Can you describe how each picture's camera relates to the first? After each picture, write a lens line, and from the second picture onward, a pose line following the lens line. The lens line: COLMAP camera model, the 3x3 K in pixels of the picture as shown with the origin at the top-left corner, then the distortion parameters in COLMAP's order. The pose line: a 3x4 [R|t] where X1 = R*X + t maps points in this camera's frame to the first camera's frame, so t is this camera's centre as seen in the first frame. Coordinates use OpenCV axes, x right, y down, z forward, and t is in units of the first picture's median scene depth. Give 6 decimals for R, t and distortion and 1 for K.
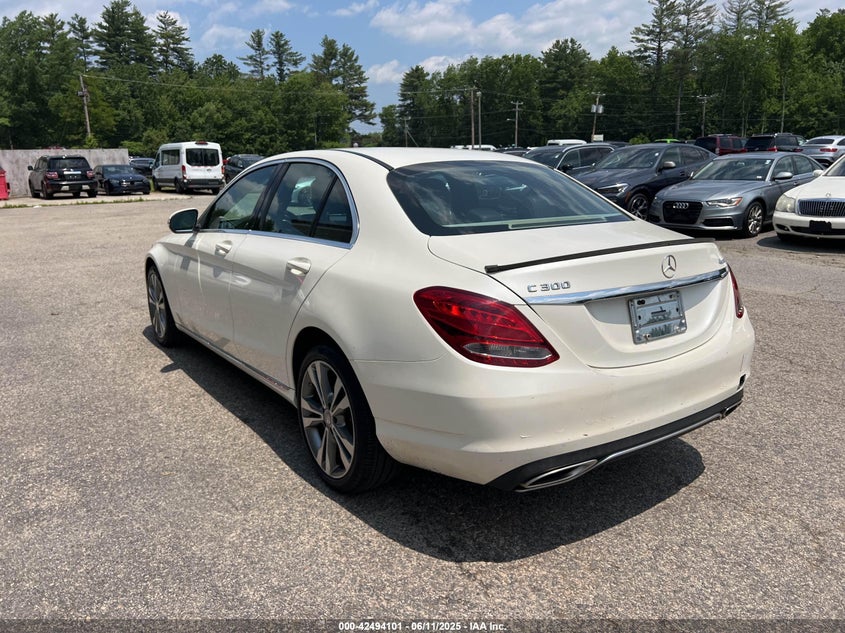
lens RADIAL K [[656.0, 0, 421.9], [0, 656.0, 317.2], [0, 0, 1]] dist [0.002632, -0.000010]
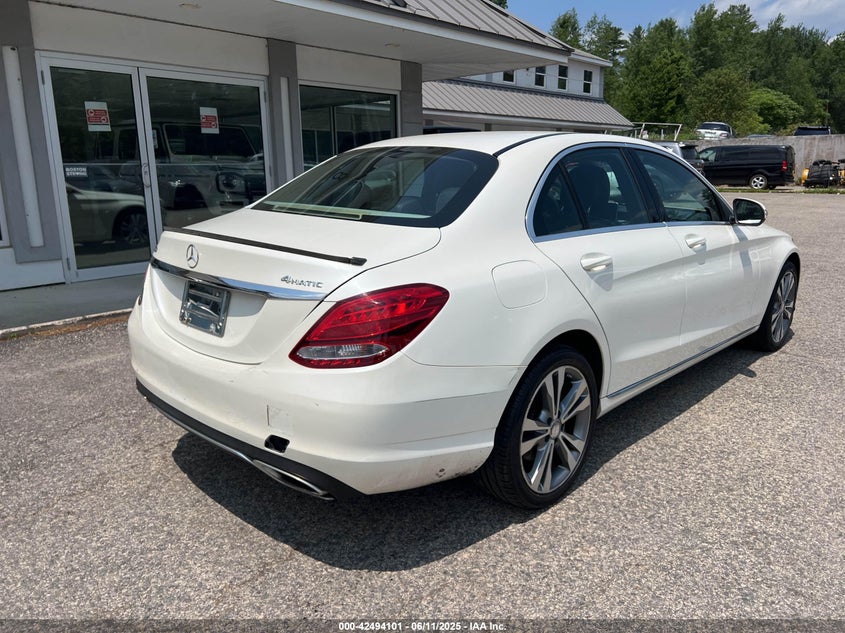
lens RADIAL K [[656.0, 0, 420.1], [0, 656.0, 316.1], [0, 0, 1]] dist [0.002632, -0.000010]
pose [[0.186176, 0.249947, -0.950192, 1.294361], [-0.222004, 0.952791, 0.207133, -0.251189], [0.957106, 0.172384, 0.232876, 1.042346]]
